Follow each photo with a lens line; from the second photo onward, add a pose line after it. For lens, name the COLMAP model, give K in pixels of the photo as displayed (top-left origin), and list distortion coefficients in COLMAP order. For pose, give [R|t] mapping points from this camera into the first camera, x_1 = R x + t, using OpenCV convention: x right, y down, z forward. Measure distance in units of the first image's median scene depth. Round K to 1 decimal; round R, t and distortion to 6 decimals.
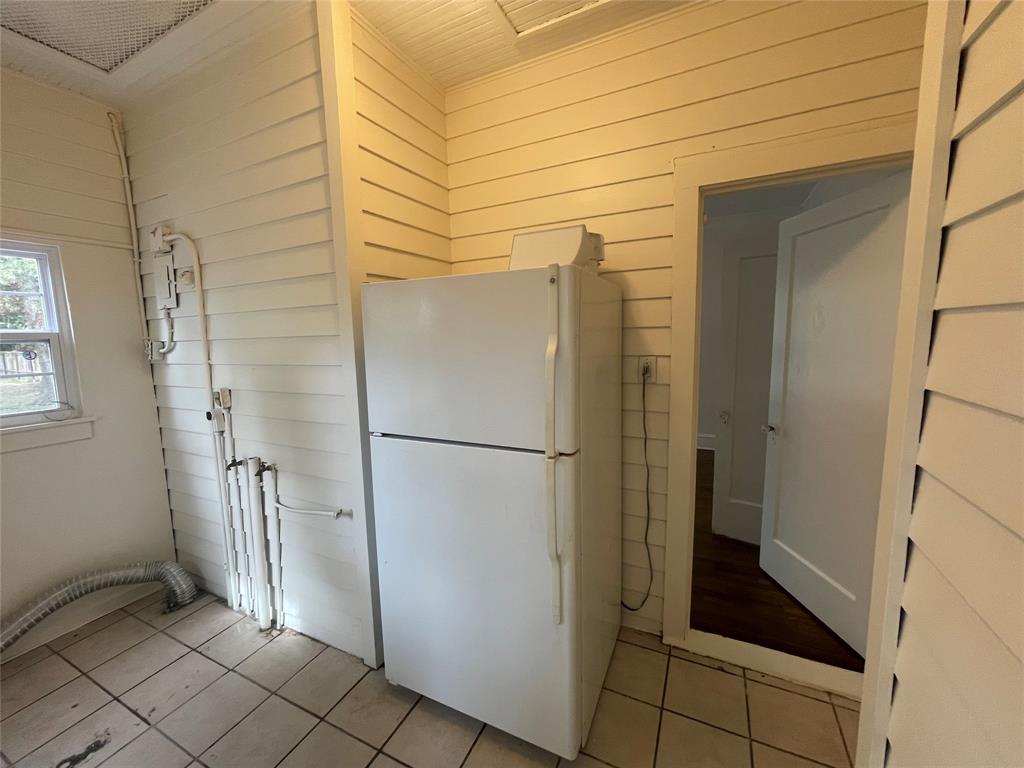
lens RADIAL K [[417.2, 0, 505.5], [0, 417.2, 383.2], [0, 0, 1]] dist [-0.000767, 0.000113]
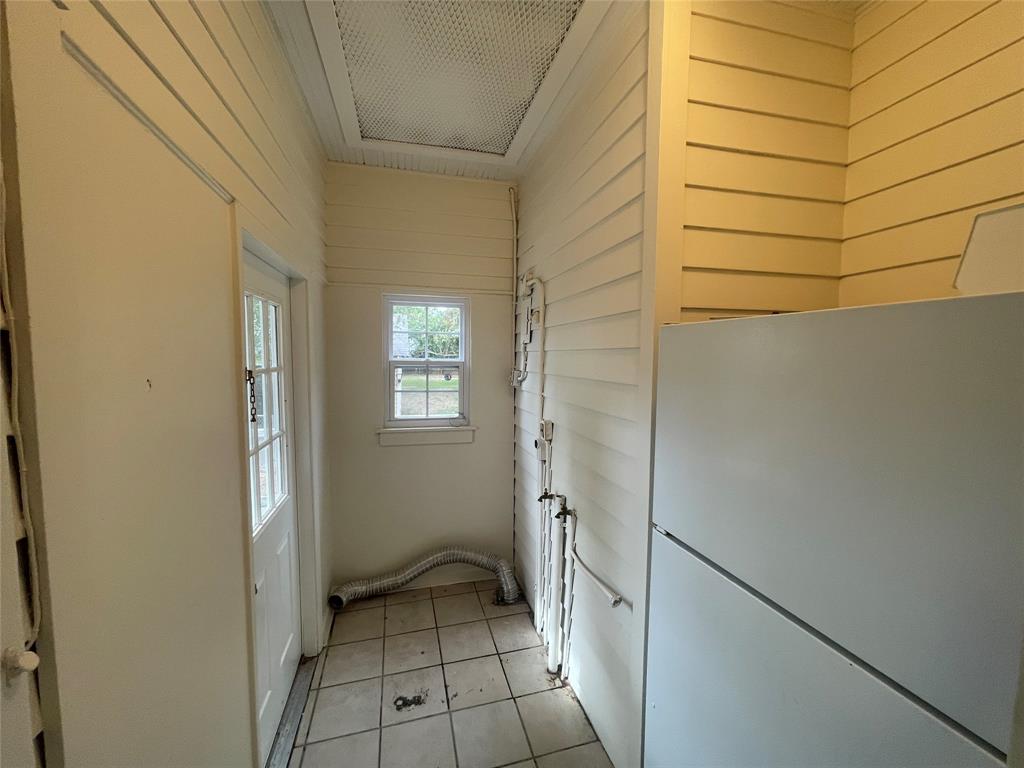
lens RADIAL K [[417.2, 0, 505.5], [0, 417.2, 383.2], [0, 0, 1]] dist [-0.000767, 0.000113]
pose [[0.656629, 0.081550, -0.749792, 0.029841], [-0.114013, 0.993445, 0.008205, -0.077360], [0.745547, 0.080098, 0.661623, 0.215938]]
